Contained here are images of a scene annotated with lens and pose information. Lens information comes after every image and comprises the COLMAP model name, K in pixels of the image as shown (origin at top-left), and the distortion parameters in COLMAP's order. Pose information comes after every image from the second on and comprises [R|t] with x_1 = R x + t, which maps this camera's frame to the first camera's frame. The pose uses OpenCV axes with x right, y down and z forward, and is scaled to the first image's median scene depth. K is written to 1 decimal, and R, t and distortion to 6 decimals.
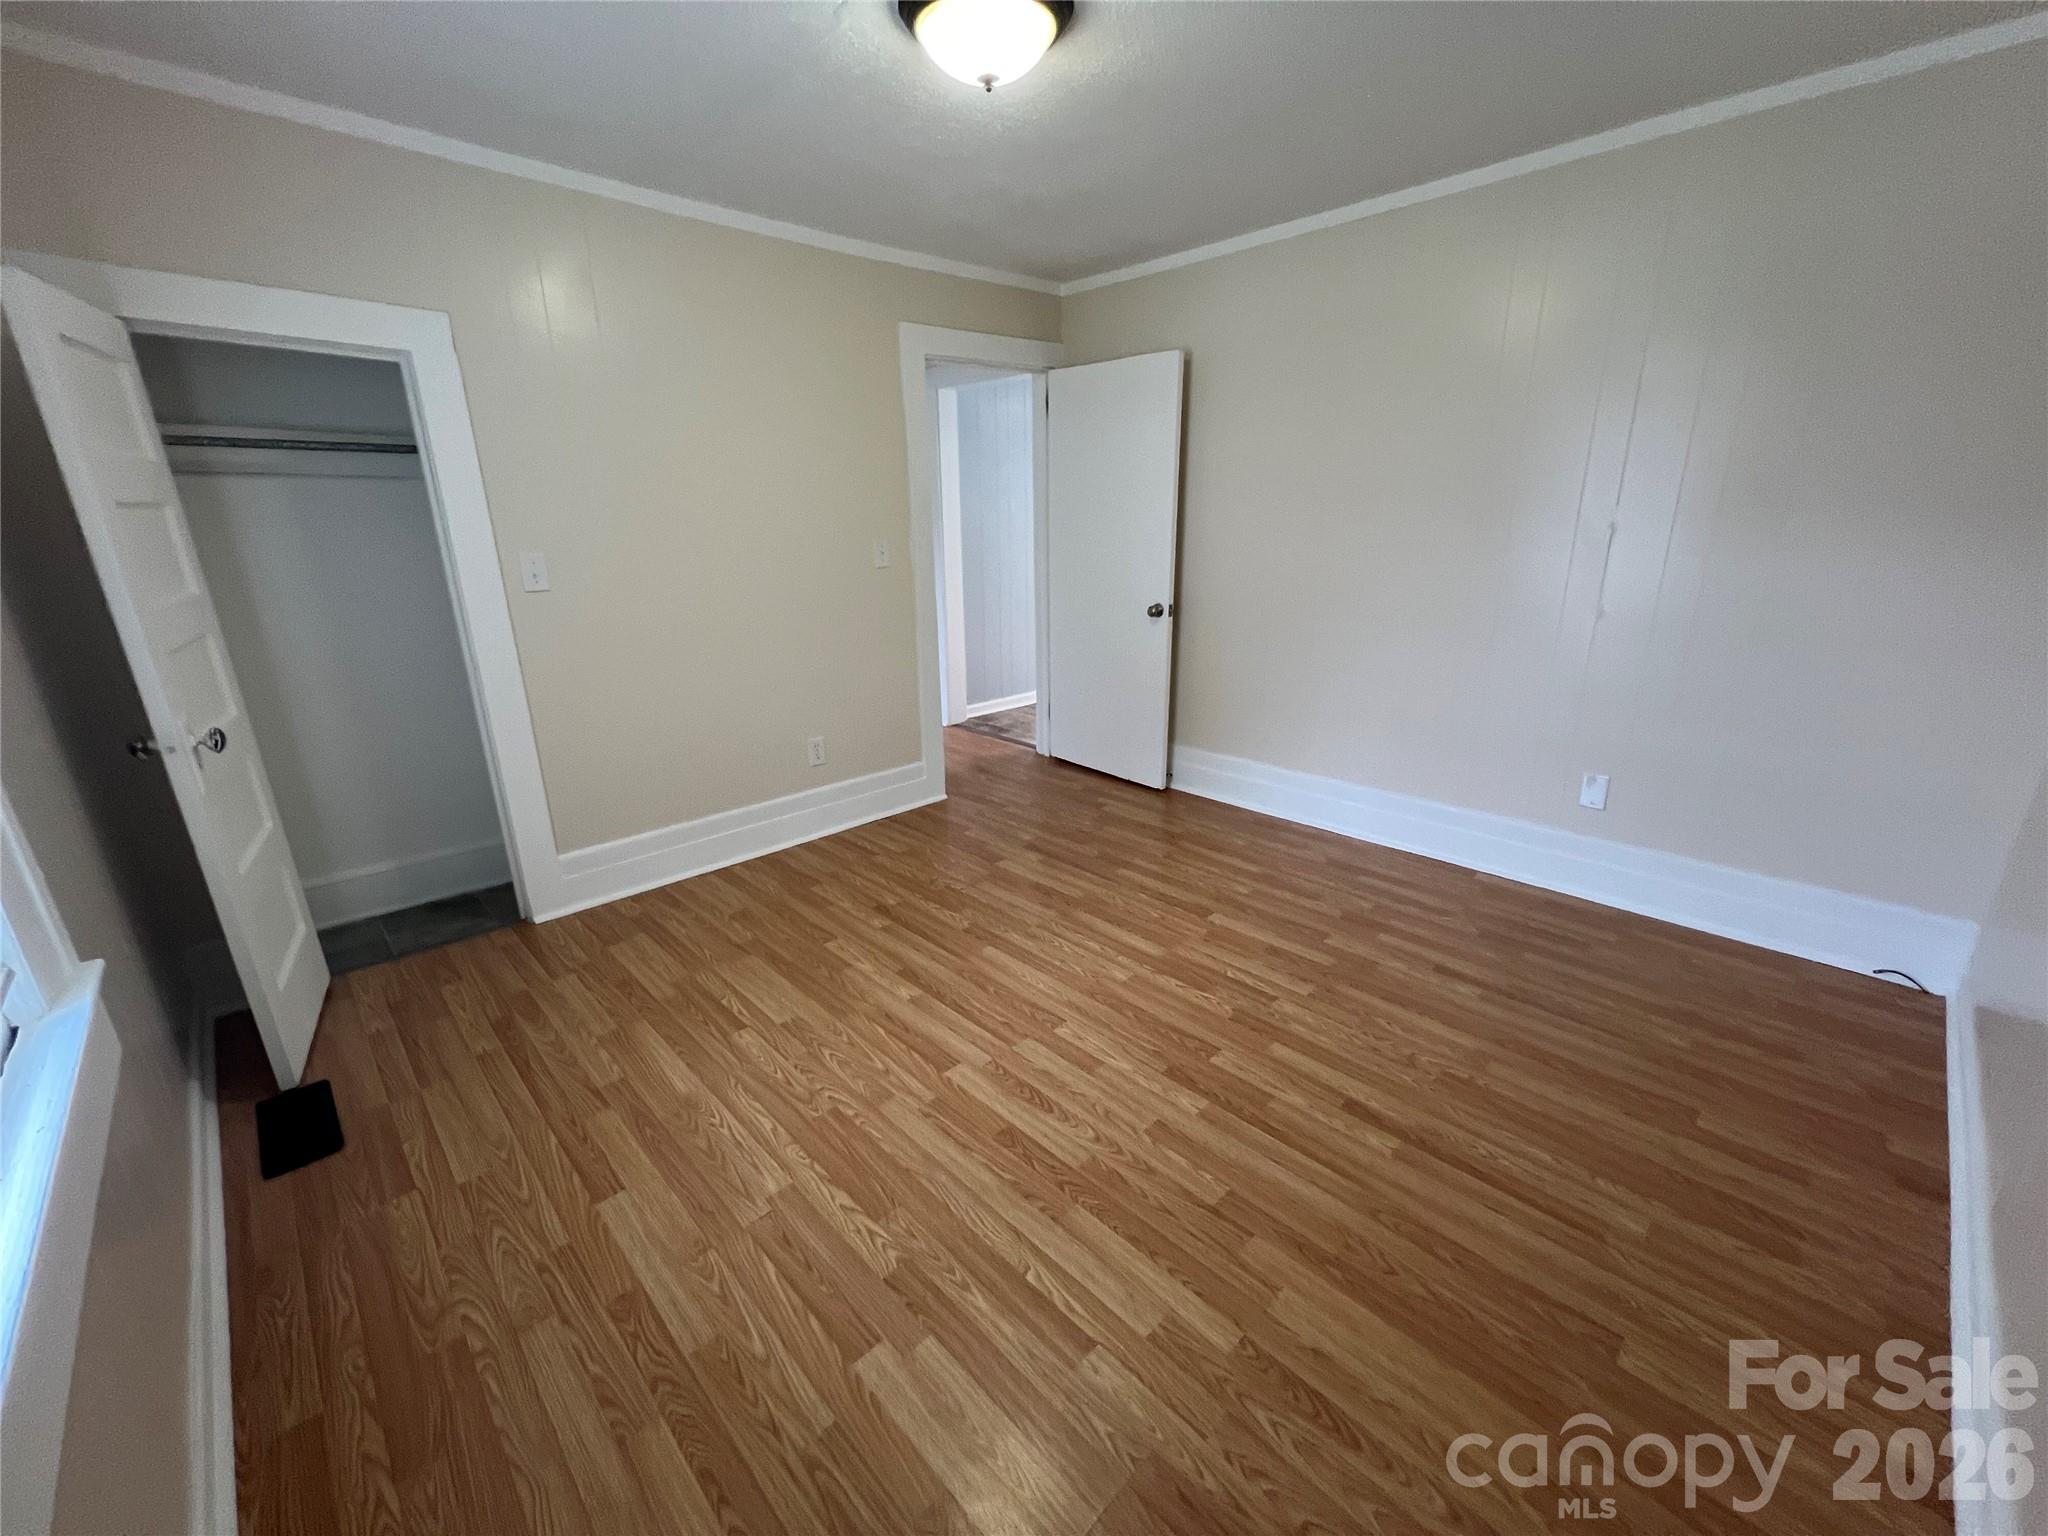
lens RADIAL K [[817.7, 0, 1028.5], [0, 817.7, 774.4], [0, 0, 1]] dist [-0.002617, 0.000858]
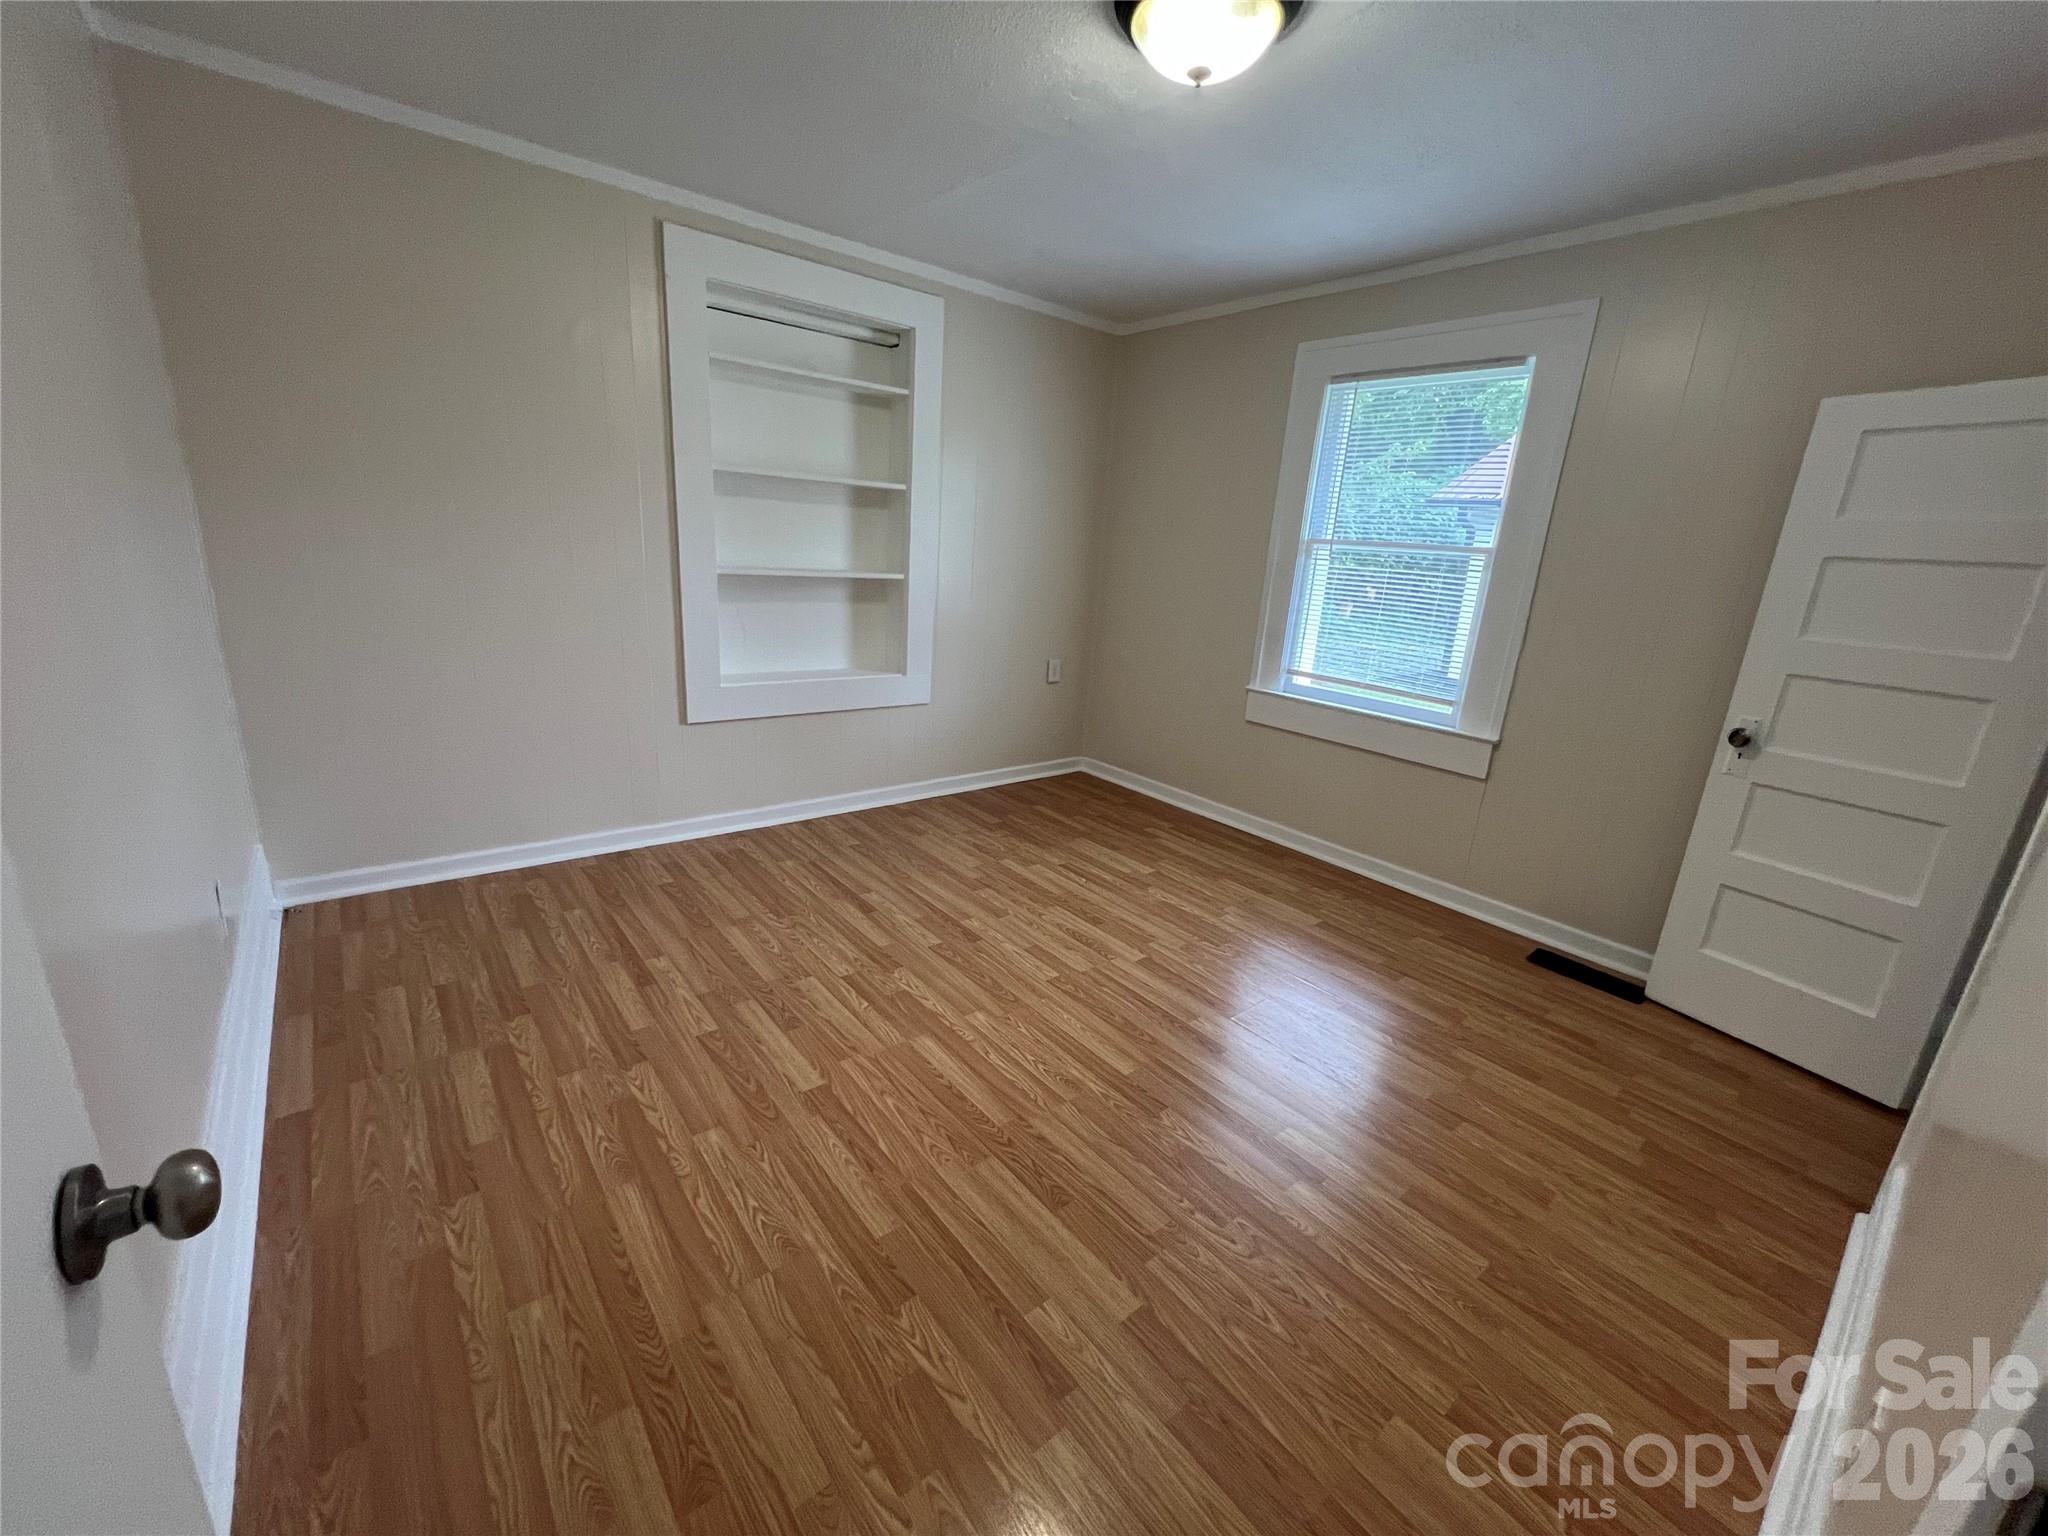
lens RADIAL K [[817.7, 0, 1028.4], [0, 817.7, 765.4], [0, 0, 1]] dist [-0.002617, 0.000858]
pose [[-0.995197, -0.069972, 0.068453, 0.015064], [-0.020405, 0.832235, 0.554047, -0.547289], [-0.095737, 0.549990, -0.829666, 1.729212]]
